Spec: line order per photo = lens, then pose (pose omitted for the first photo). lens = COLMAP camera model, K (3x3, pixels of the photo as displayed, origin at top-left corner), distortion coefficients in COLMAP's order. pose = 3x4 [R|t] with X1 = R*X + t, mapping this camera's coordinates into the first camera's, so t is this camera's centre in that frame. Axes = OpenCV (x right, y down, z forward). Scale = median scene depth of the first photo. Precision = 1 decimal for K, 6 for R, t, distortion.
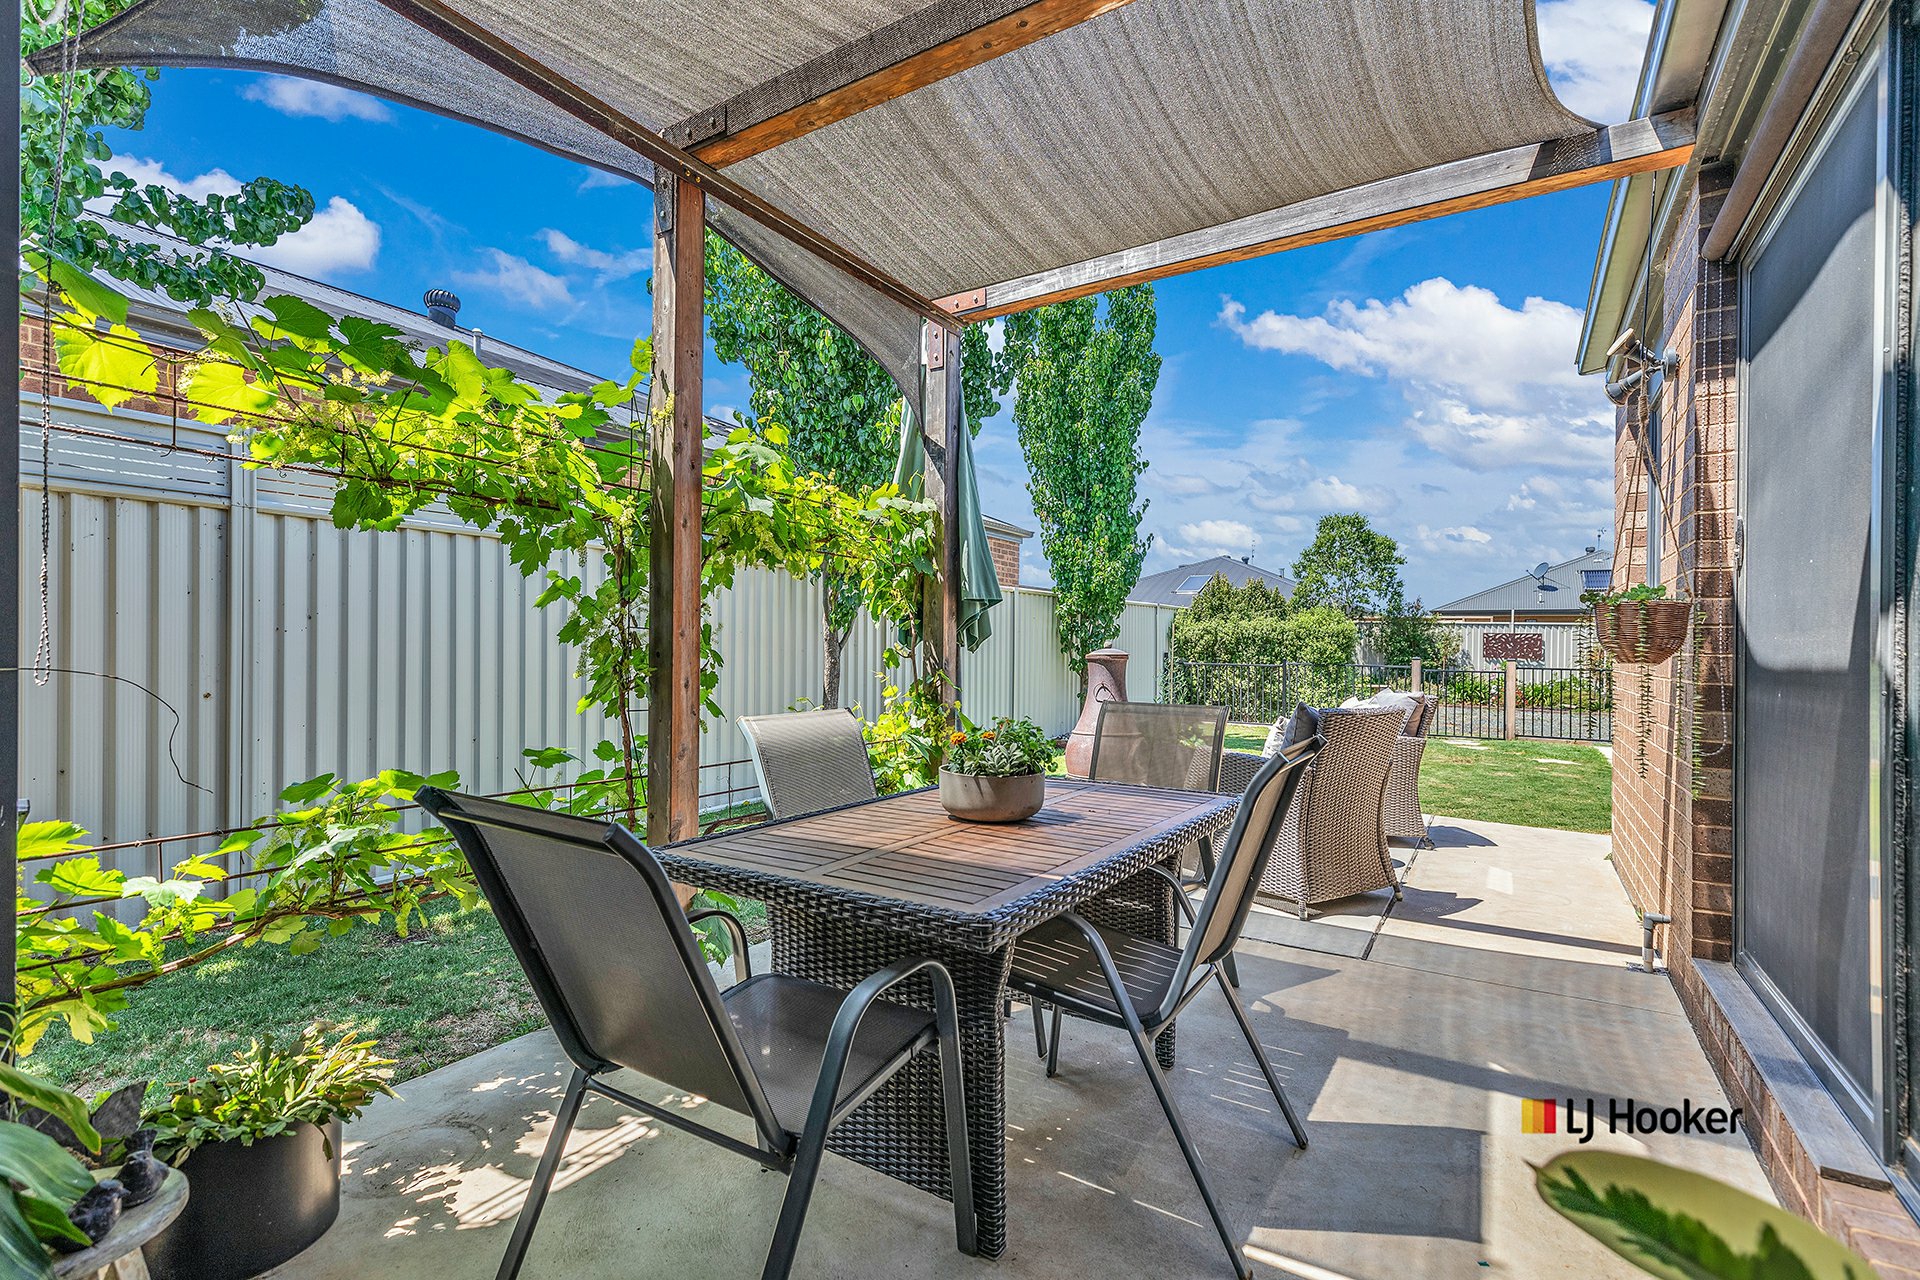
lens RADIAL K [[869.2, 0, 958.4], [0, 869.2, 640.7], [0, 0, 1]] dist [-0.001142, -0.000110]
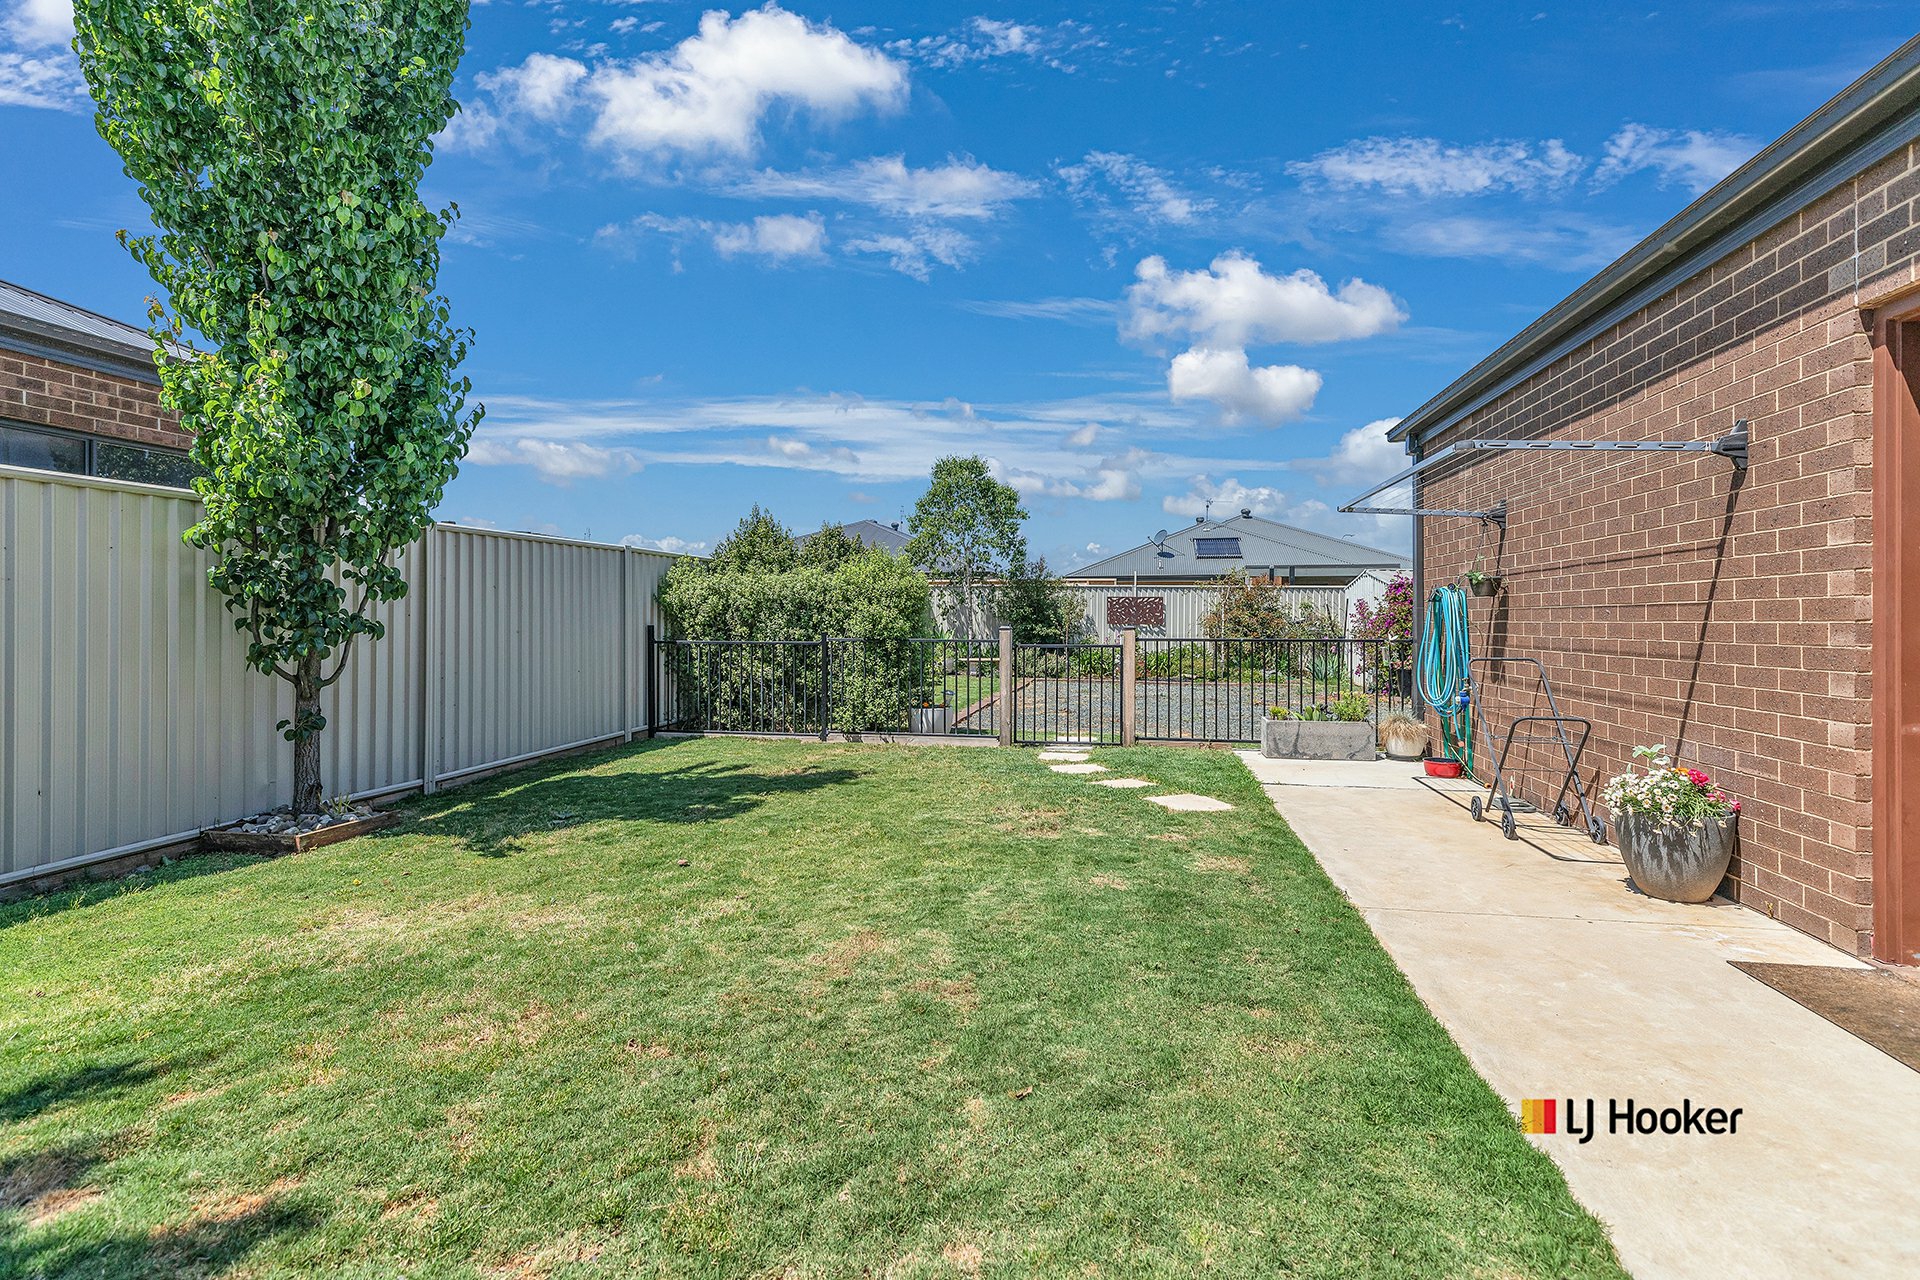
lens RADIAL K [[869.2, 0, 946.4], [0, 869.2, 614.3], [0, 0, 1]] dist [-0.001142, -0.000110]
pose [[0.939199, -0.013675, 0.343100, 0.138816], [0.013294, 0.999906, 0.003462, 0.004019], [-0.343115, 0.001310, 0.939293, 0.211461]]
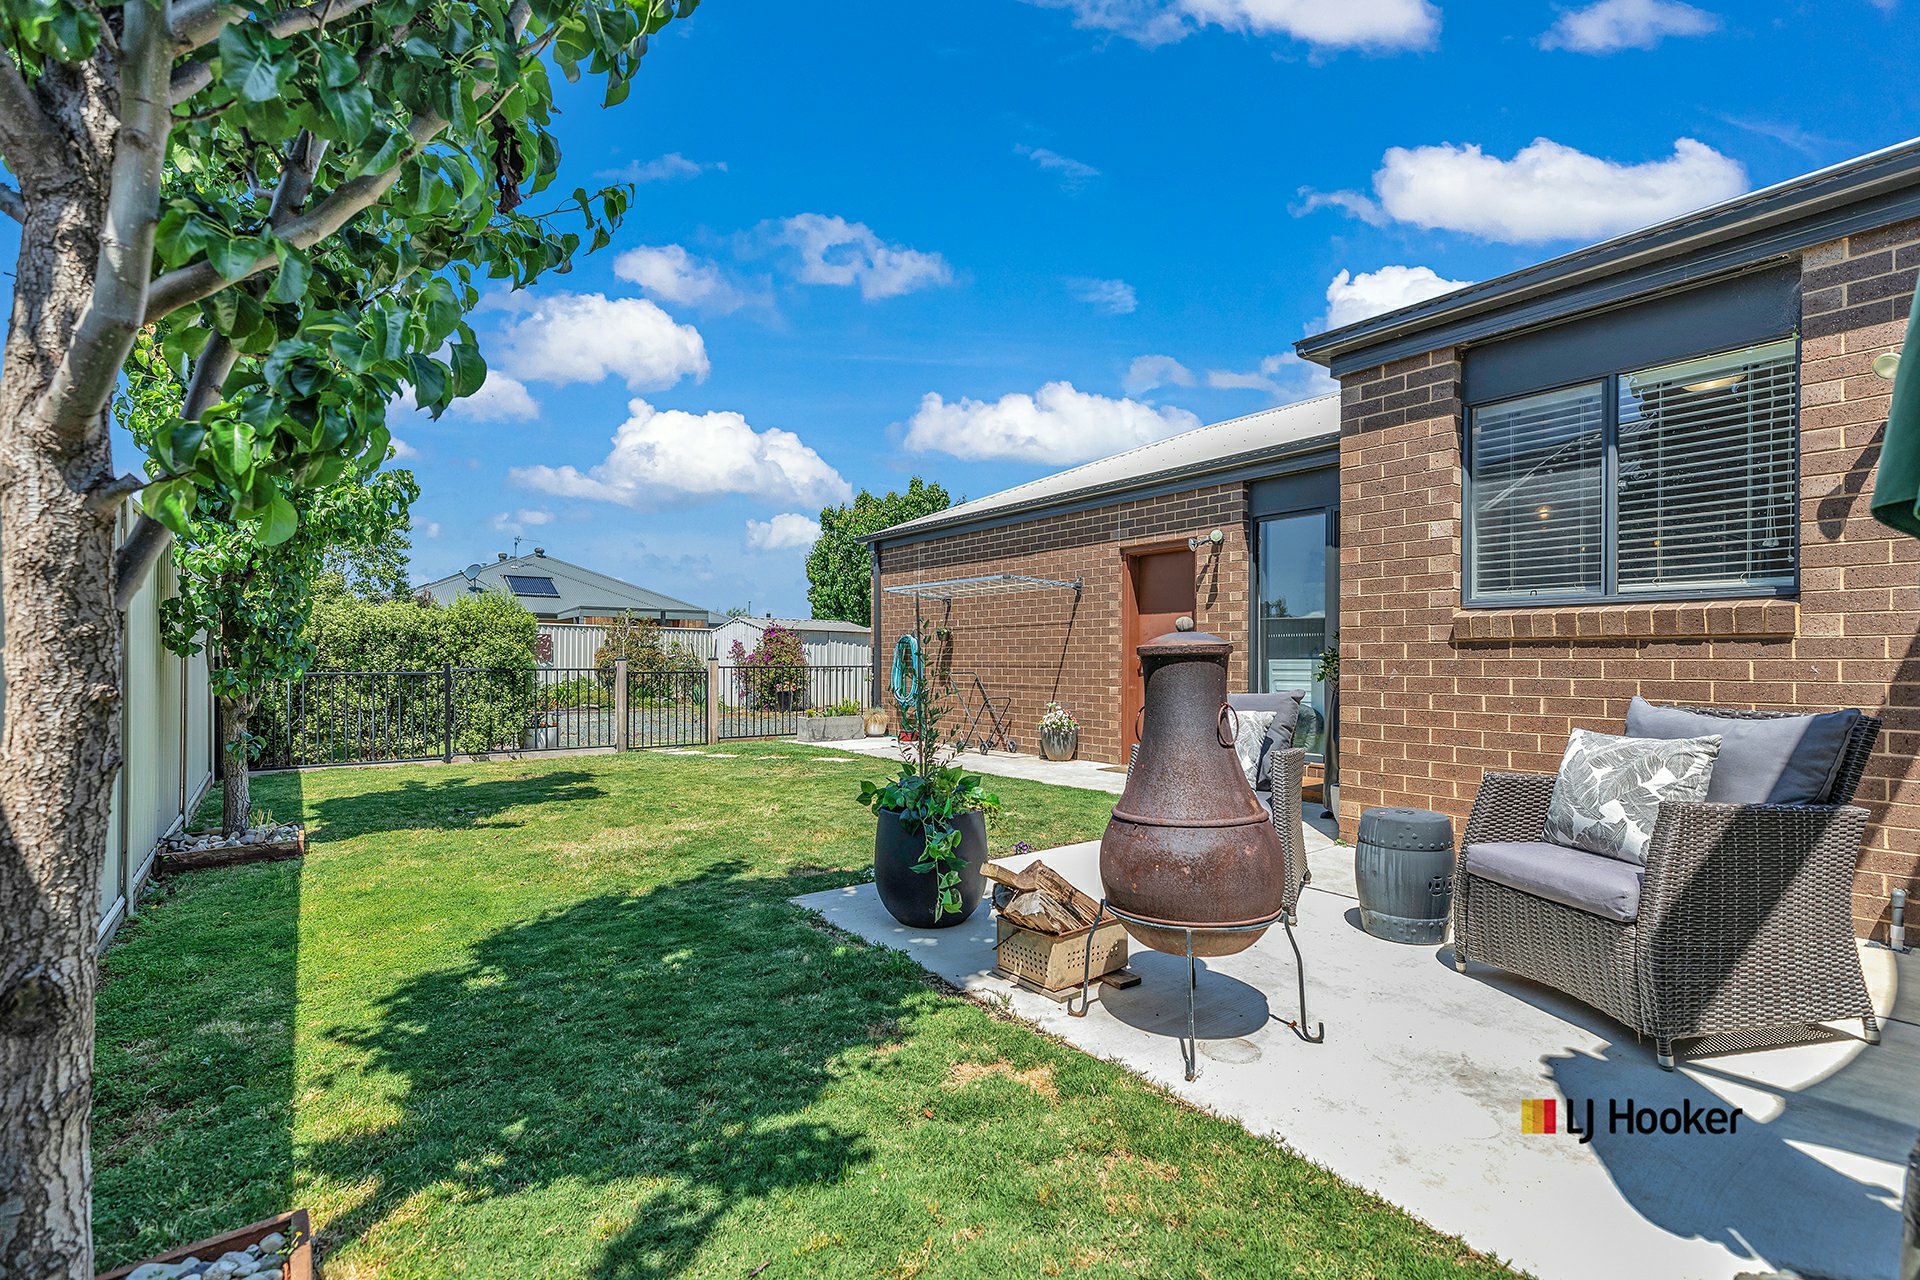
lens RADIAL K [[869.2, 0, 956.2], [0, 869.2, 648.6], [0, 0, 1]] dist [-0.001142, -0.000110]
pose [[0.364693, -0.004778, 0.931116, -0.071353], [0.000929, 0.999988, 0.004768, 0.003836], [-0.931127, -0.000874, 0.364693, 0.212698]]
